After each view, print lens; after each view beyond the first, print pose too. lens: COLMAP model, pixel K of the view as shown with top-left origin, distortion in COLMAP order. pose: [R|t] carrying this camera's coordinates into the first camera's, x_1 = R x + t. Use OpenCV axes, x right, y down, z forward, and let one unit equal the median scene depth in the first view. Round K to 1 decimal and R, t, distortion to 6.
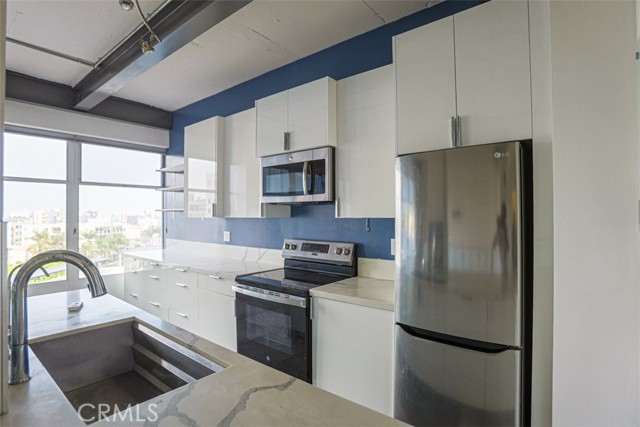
lens RADIAL K [[324.9, 0, 310.3], [0, 324.9, 211.1], [0, 0, 1]] dist [-0.061659, 0.024909]
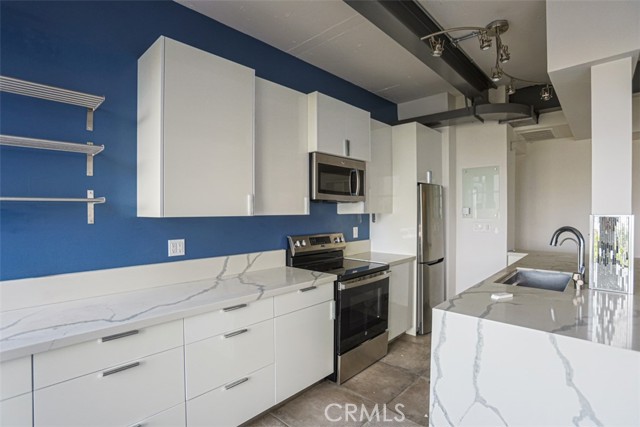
lens RADIAL K [[324.9, 0, 318.7], [0, 324.9, 209.4], [0, 0, 1]] dist [-0.061659, 0.024909]
pose [[0.048325, 0.003788, 0.998824, -1.108128], [-0.012882, 0.999912, -0.003169, 0.007878], [-0.998749, -0.012714, 0.048369, 0.940735]]
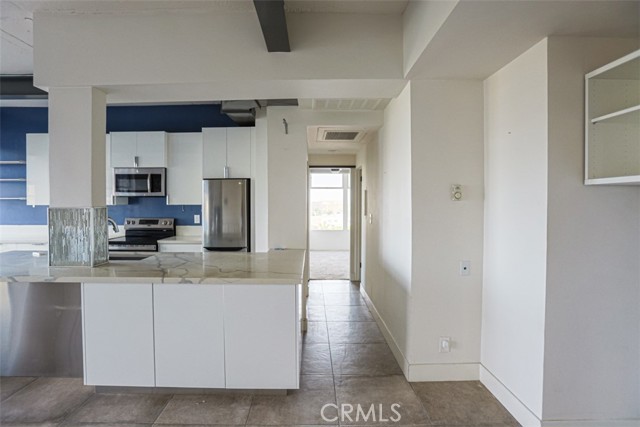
lens RADIAL K [[324.9, 0, 310.8], [0, 324.9, 206.3], [0, 0, 1]] dist [-0.061659, 0.024909]
pose [[0.770148, -0.009425, 0.637796, -0.405454], [-0.008706, 0.999642, 0.025285, -0.021431], [-0.637806, -0.025026, 0.769790, -0.856984]]
